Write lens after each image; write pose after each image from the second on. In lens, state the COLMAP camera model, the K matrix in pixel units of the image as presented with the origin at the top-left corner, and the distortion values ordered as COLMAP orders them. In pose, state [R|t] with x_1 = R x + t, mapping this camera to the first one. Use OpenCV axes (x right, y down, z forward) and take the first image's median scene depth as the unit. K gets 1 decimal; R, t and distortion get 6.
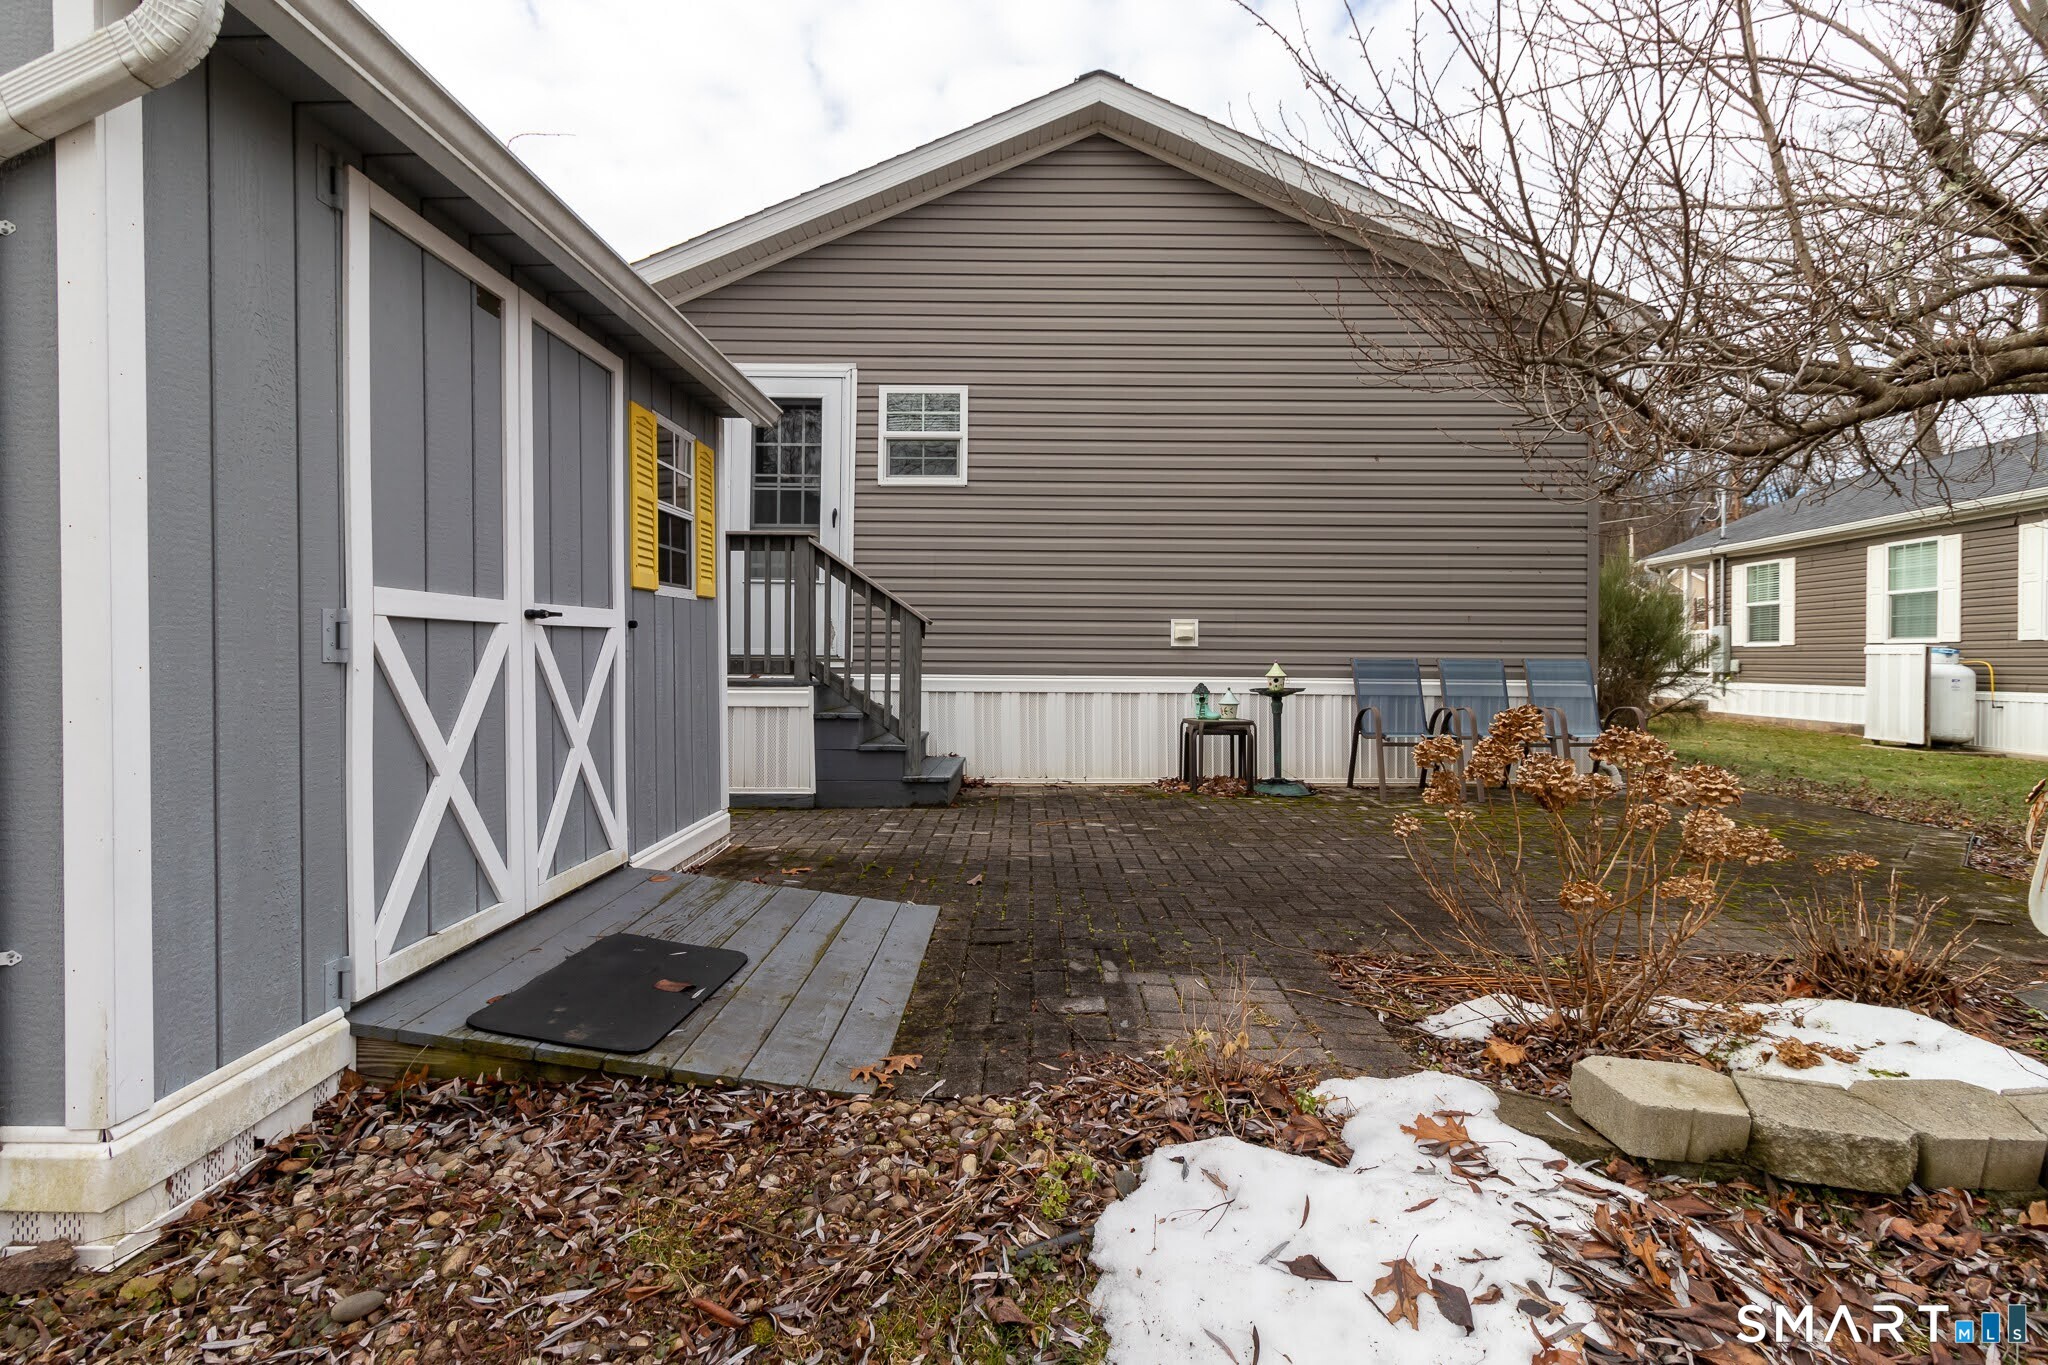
lens RADIAL K [[962.1, 0, 1038.0], [0, 962.1, 661.1], [0, 0, 1]] dist [0.000918, -0.000037]
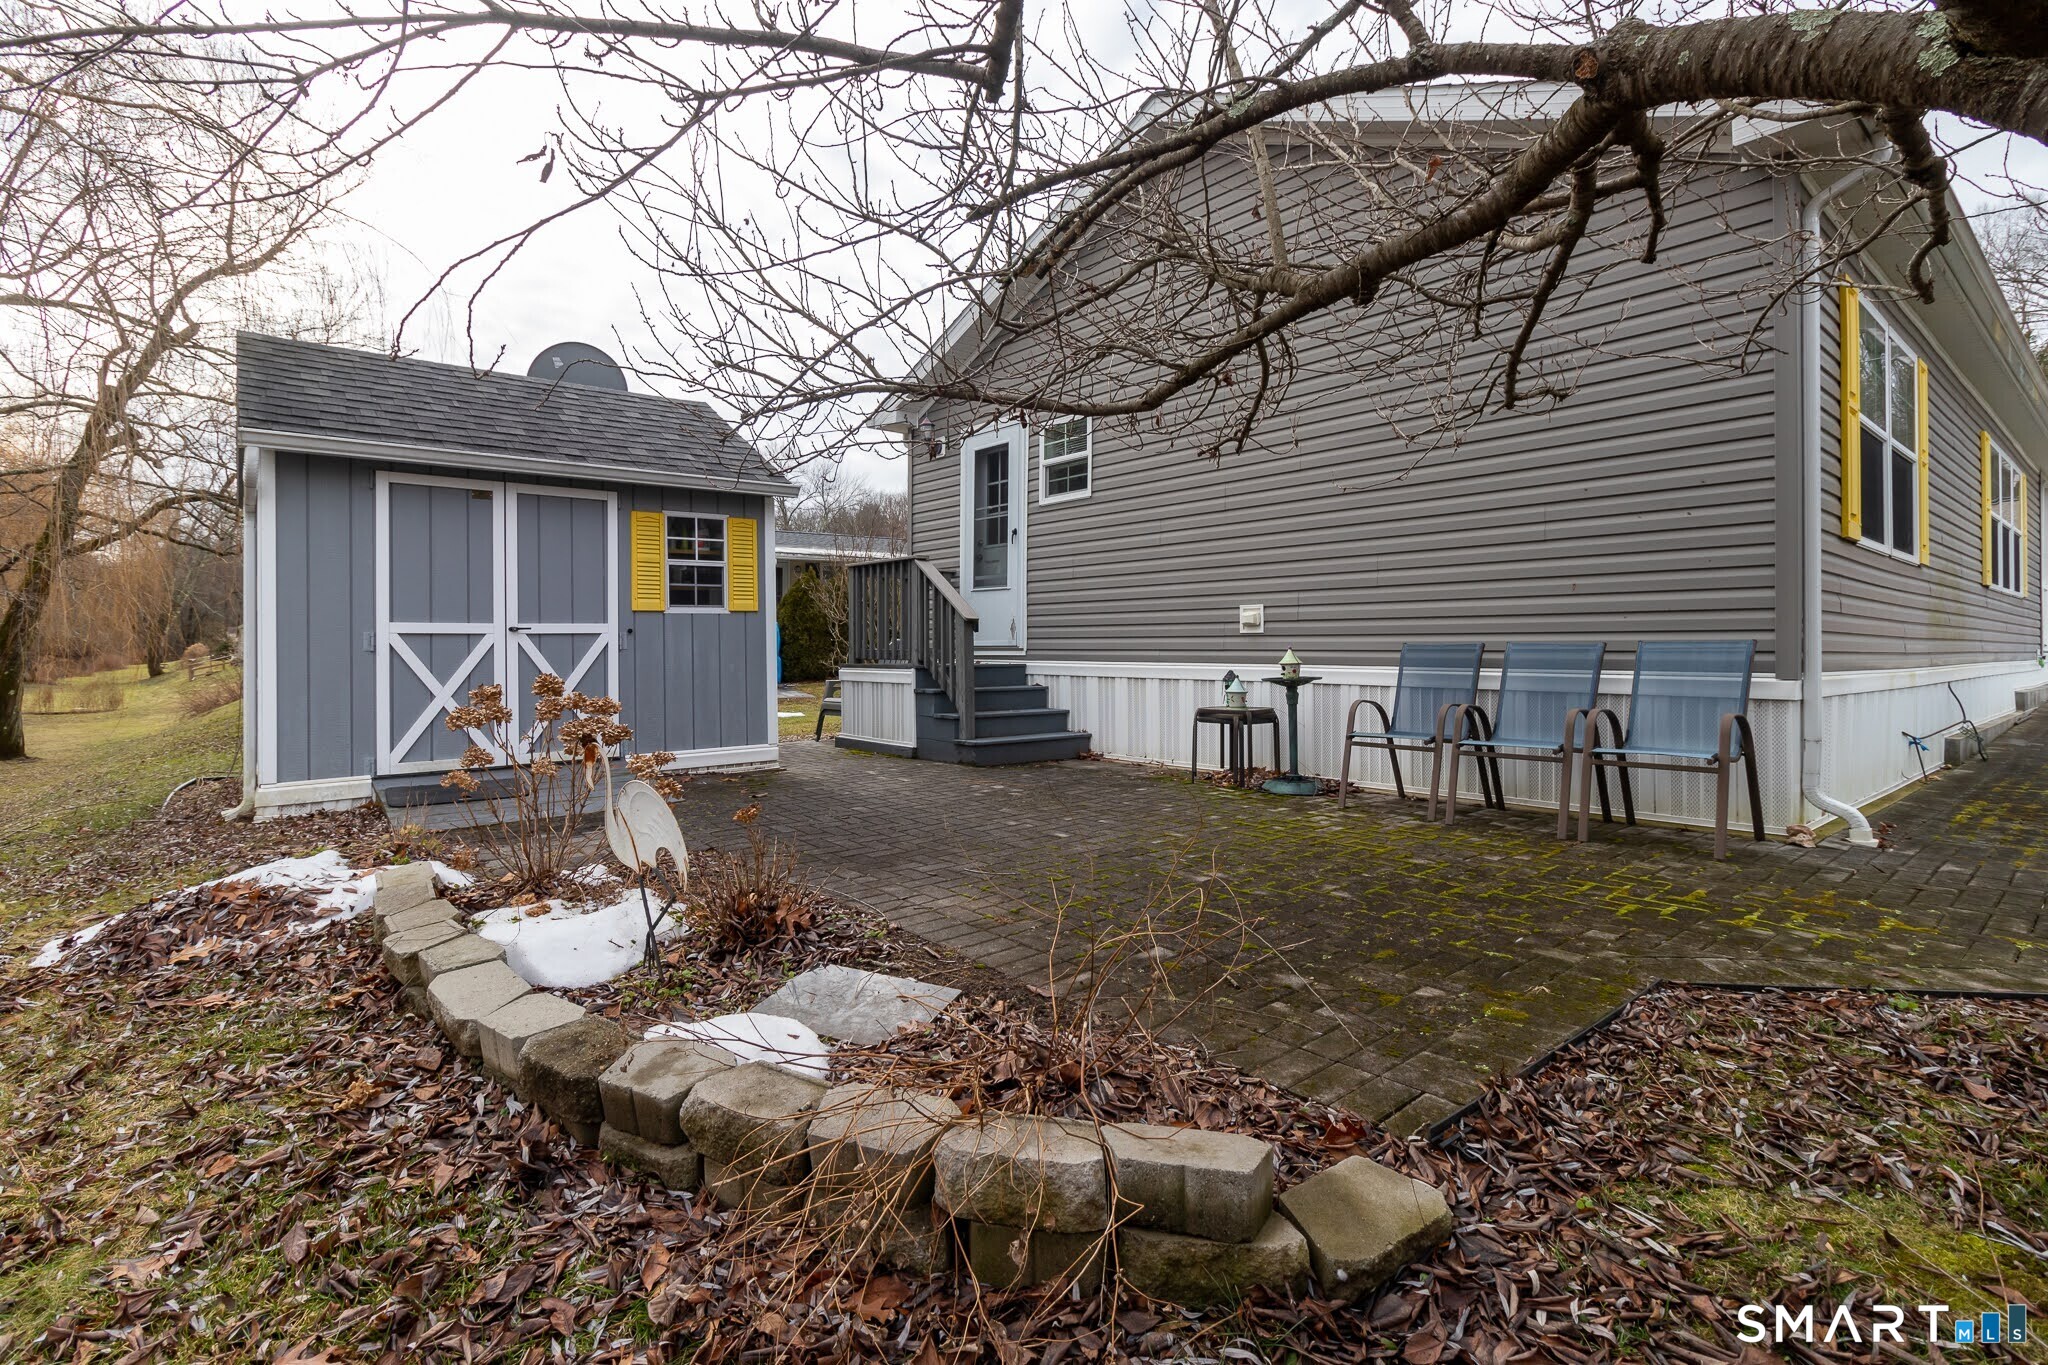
lens RADIAL K [[956.8, 0, 997.7], [0, 956.8, 631.4], [0, 0, 1]] dist [-0.000222, 0.000001]
pose [[0.621746, -0.021884, -0.782913, 0.900512], [0.004740, 0.999696, -0.024179, 0.006750], [0.783205, 0.011322, 0.621661, 0.247523]]
